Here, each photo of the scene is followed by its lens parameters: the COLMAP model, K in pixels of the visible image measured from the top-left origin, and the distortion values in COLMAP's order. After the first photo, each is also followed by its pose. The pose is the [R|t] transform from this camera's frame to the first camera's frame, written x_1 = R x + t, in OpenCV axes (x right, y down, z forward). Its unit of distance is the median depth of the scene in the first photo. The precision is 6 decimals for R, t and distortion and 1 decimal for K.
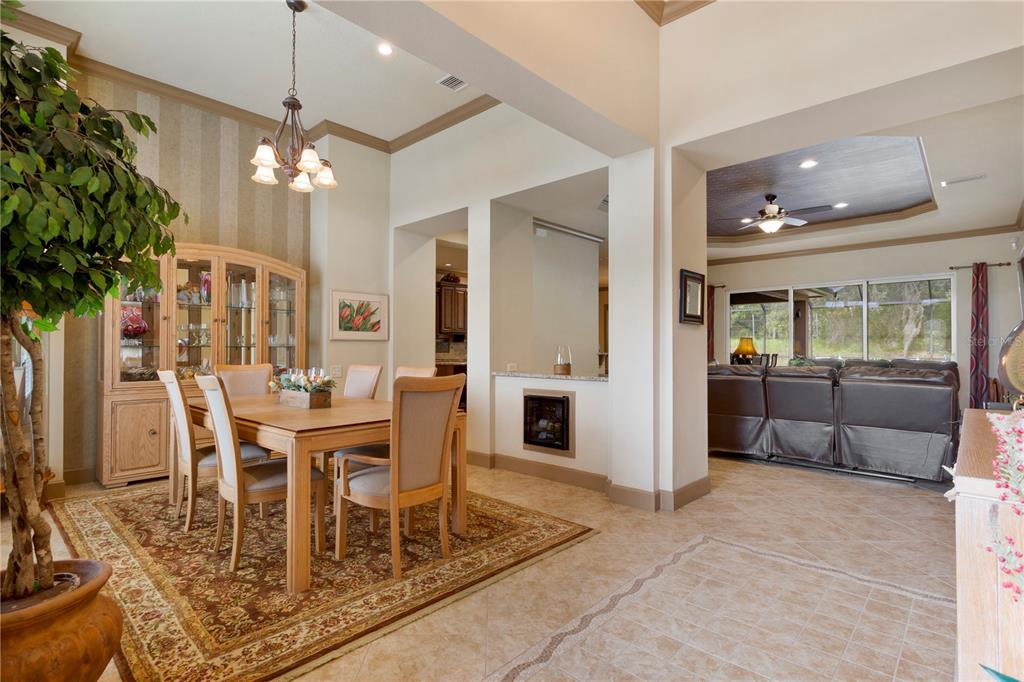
lens RADIAL K [[493.0, 0, 506.4], [0, 493.0, 339.1], [0, 0, 1]] dist [-0.003176, 0.005002]
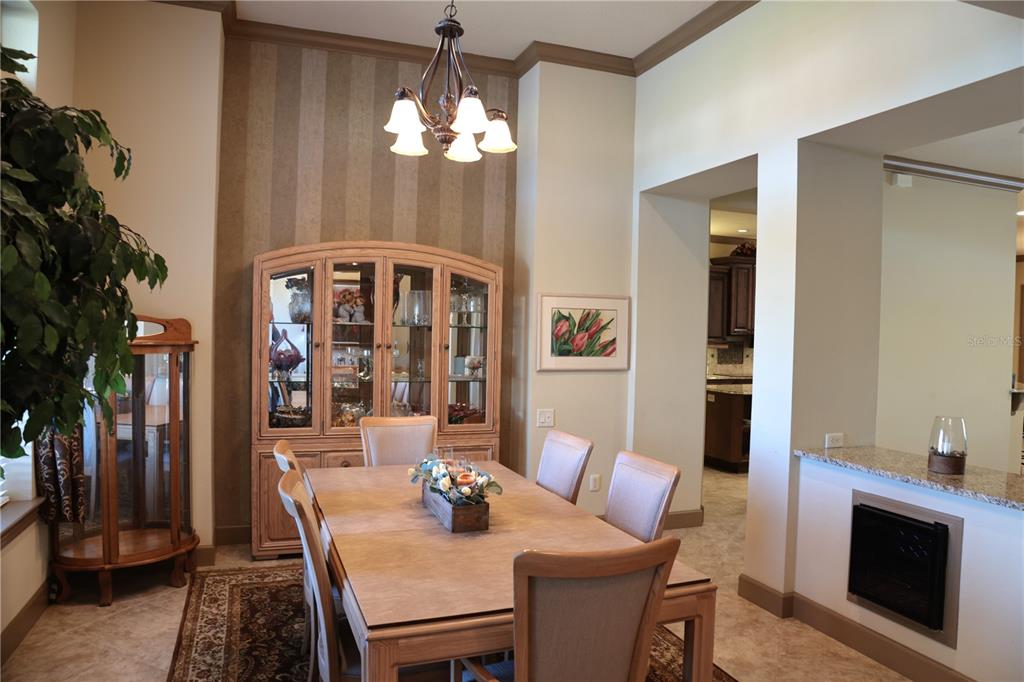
lens RADIAL K [[691.5, 0, 496.2], [0, 691.5, 338.4], [0, 0, 1]] dist [-0.118176, 0.052902]
pose [[0.889745, 0.027625, -0.455621, 0.014495], [-0.018869, 0.999540, 0.023757, -0.069103], [0.456068, -0.012541, 0.889857, 0.169467]]
